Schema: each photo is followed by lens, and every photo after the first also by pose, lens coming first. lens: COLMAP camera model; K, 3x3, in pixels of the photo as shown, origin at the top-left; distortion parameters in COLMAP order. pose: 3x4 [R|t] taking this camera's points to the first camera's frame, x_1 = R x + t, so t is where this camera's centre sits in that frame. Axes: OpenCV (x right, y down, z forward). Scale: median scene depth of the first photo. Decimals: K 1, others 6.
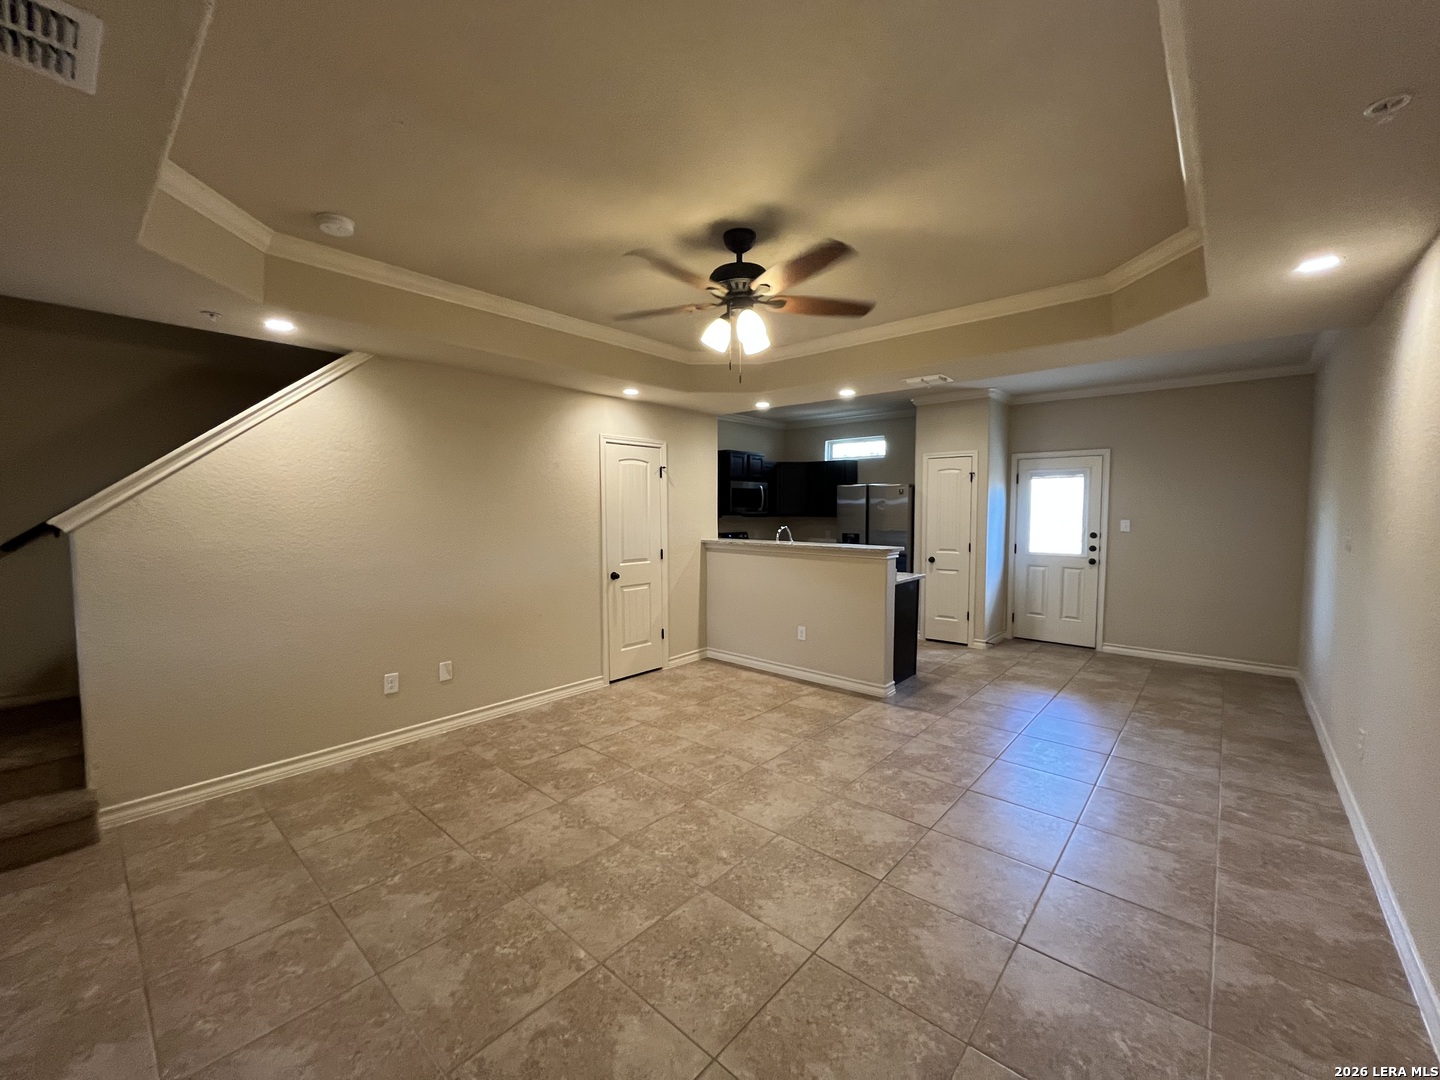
lens RADIAL K [[580.1, 0, 719.1], [0, 580.1, 541.7], [0, 0, 1]] dist [-0.002872, 0.000015]
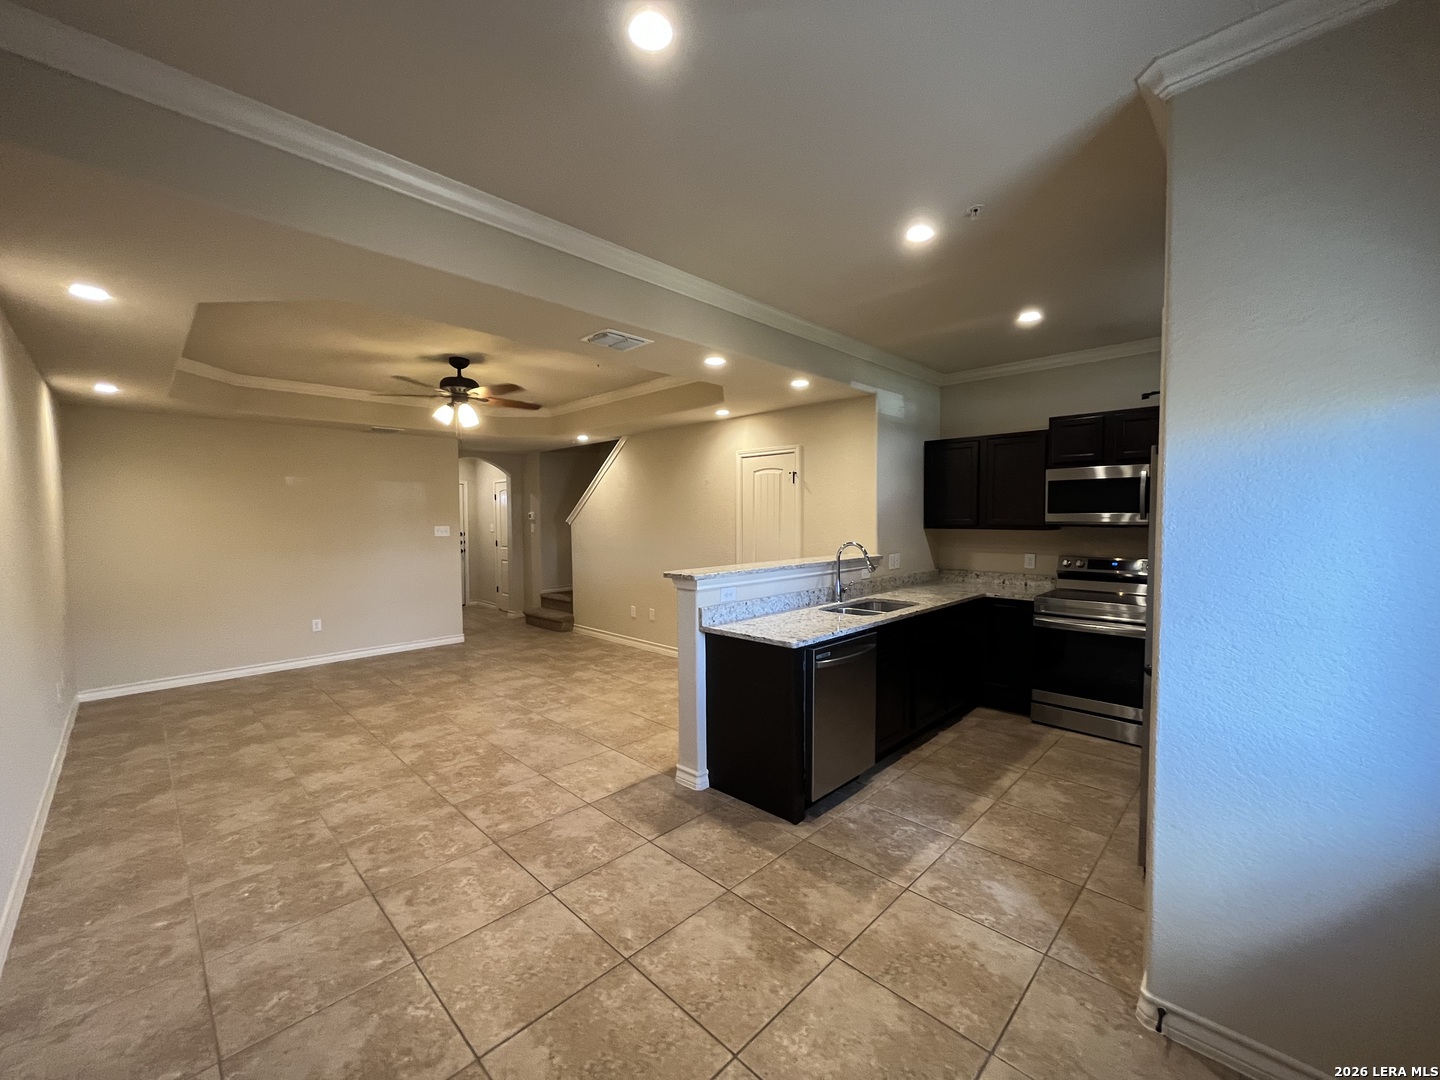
lens RADIAL K [[580.1, 0, 719.1], [0, 580.1, 541.7], [0, 0, 1]] dist [-0.002872, 0.000015]
pose [[-0.052780, 0.045821, -0.997554, 1.347925], [-0.052649, 0.997430, 0.048601, -0.087269], [0.997217, 0.055086, -0.050232, 1.464991]]
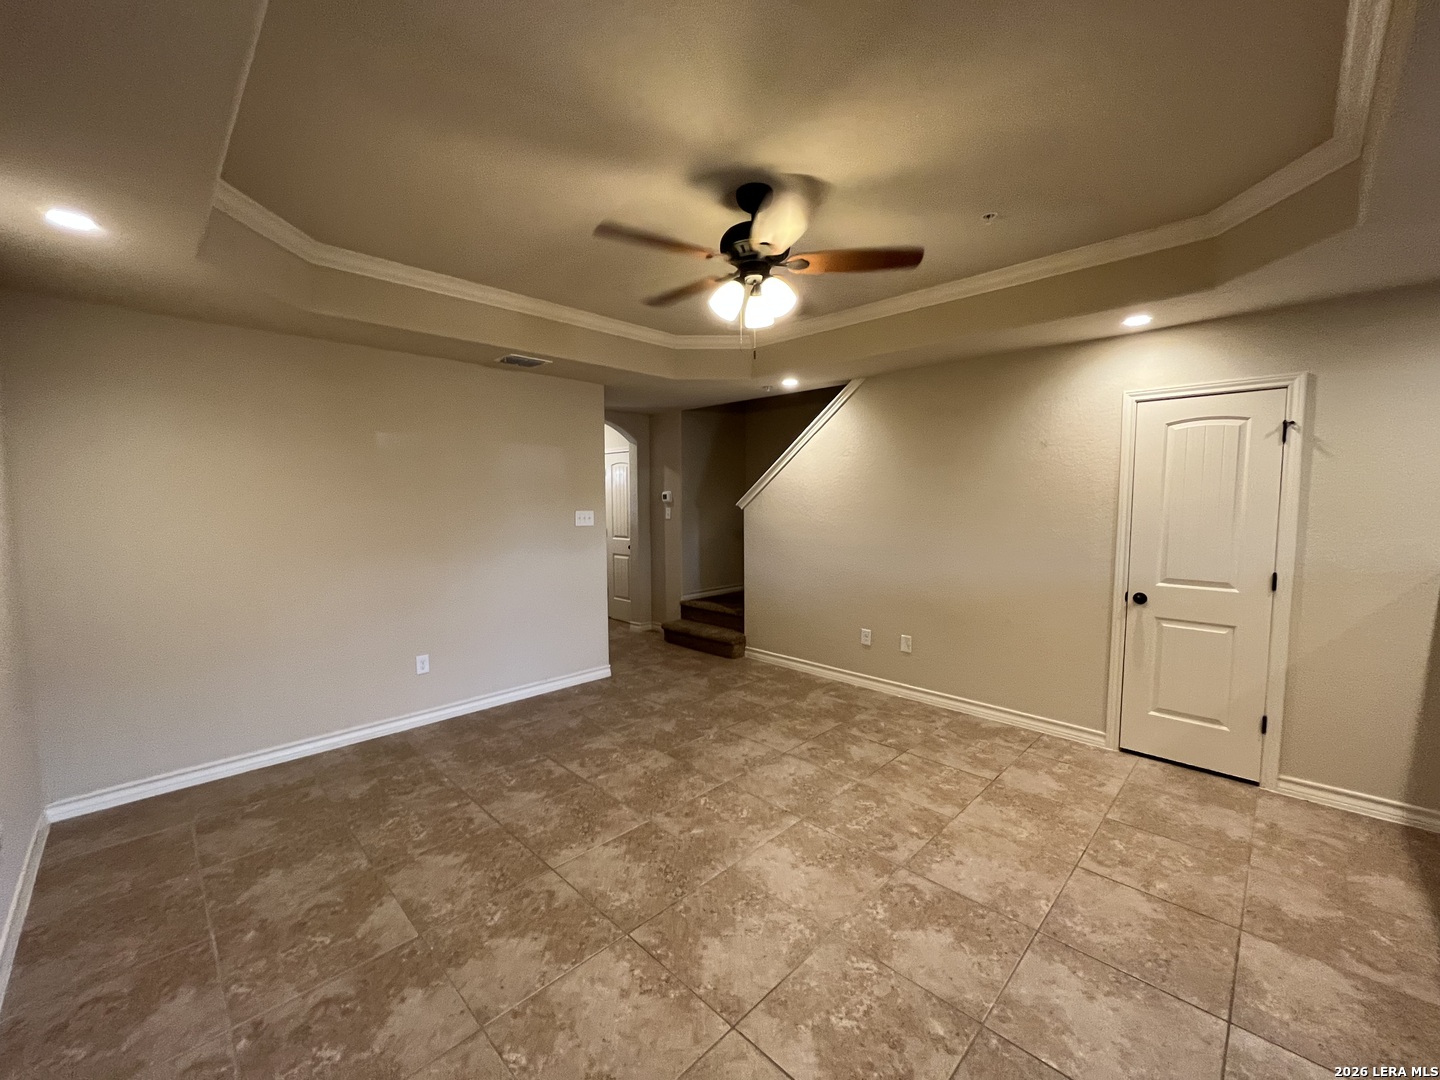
lens RADIAL K [[580.1, 0, 719.1], [0, 580.1, 541.7], [0, 0, 1]] dist [-0.002872, 0.000015]
pose [[-0.054911, 0.076111, -0.995586, 0.750898], [-0.056845, 0.995235, 0.079220, -0.047864], [0.996872, 0.060945, -0.050322, 0.793500]]
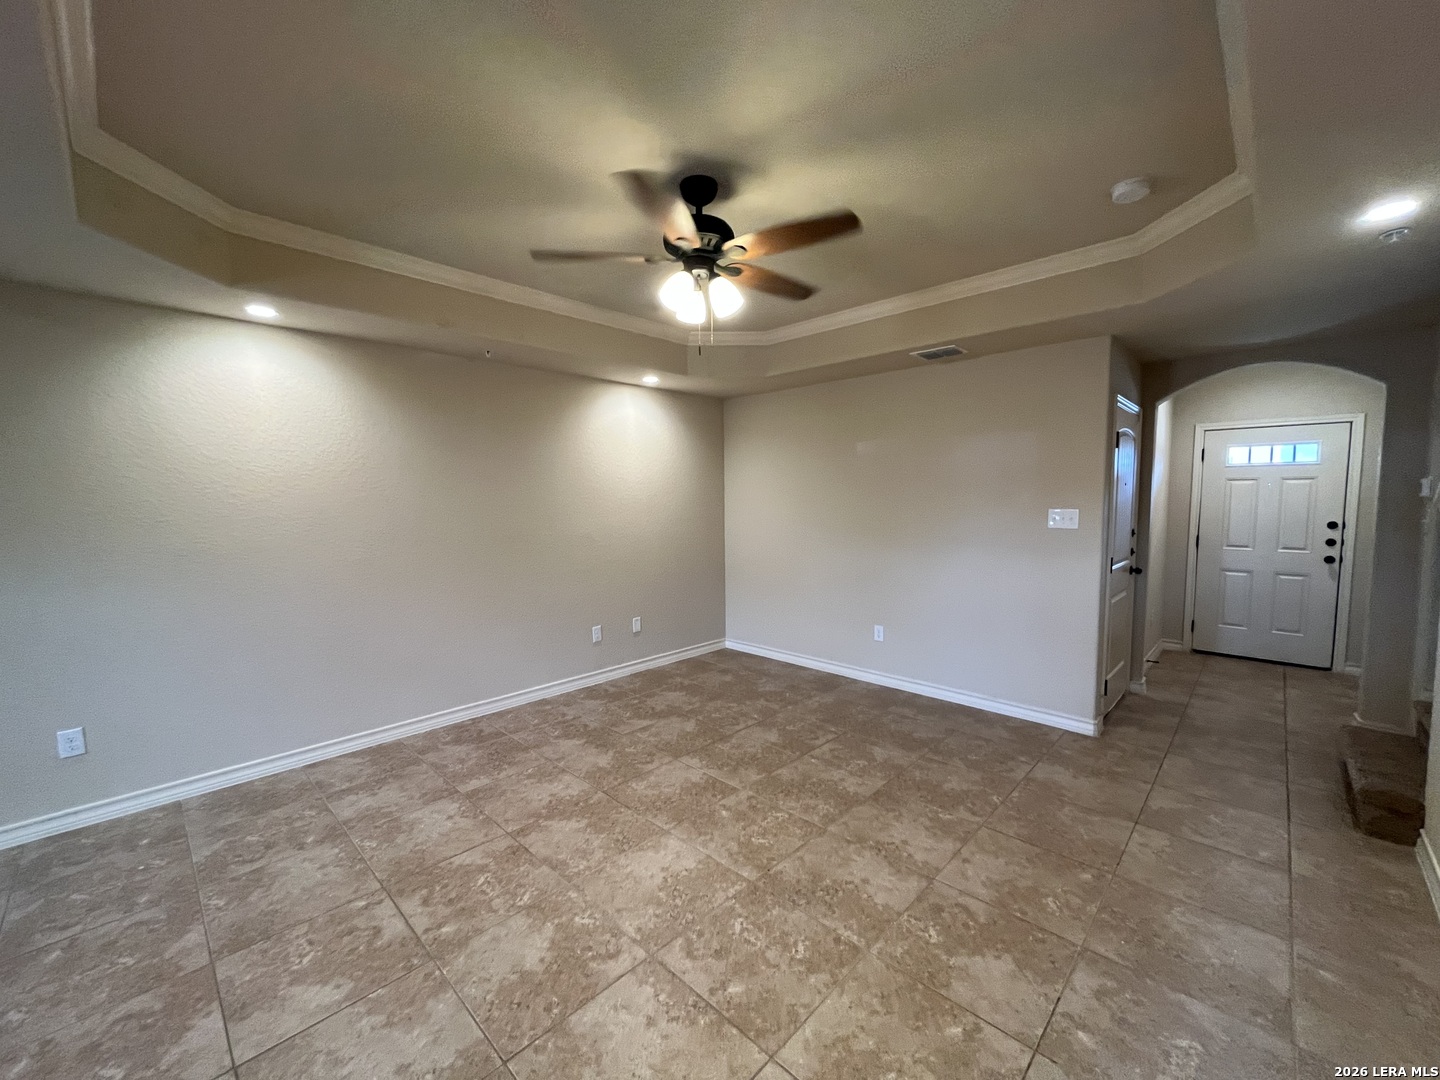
lens RADIAL K [[580.1, 0, 719.1], [0, 580.1, 541.7], [0, 0, 1]] dist [-0.002872, 0.000015]
pose [[-0.998965, 0.005171, 0.045199, -0.024978], [0.011409, 0.990246, 0.138861, -0.090308], [-0.044040, 0.139233, -0.989280, 1.504771]]
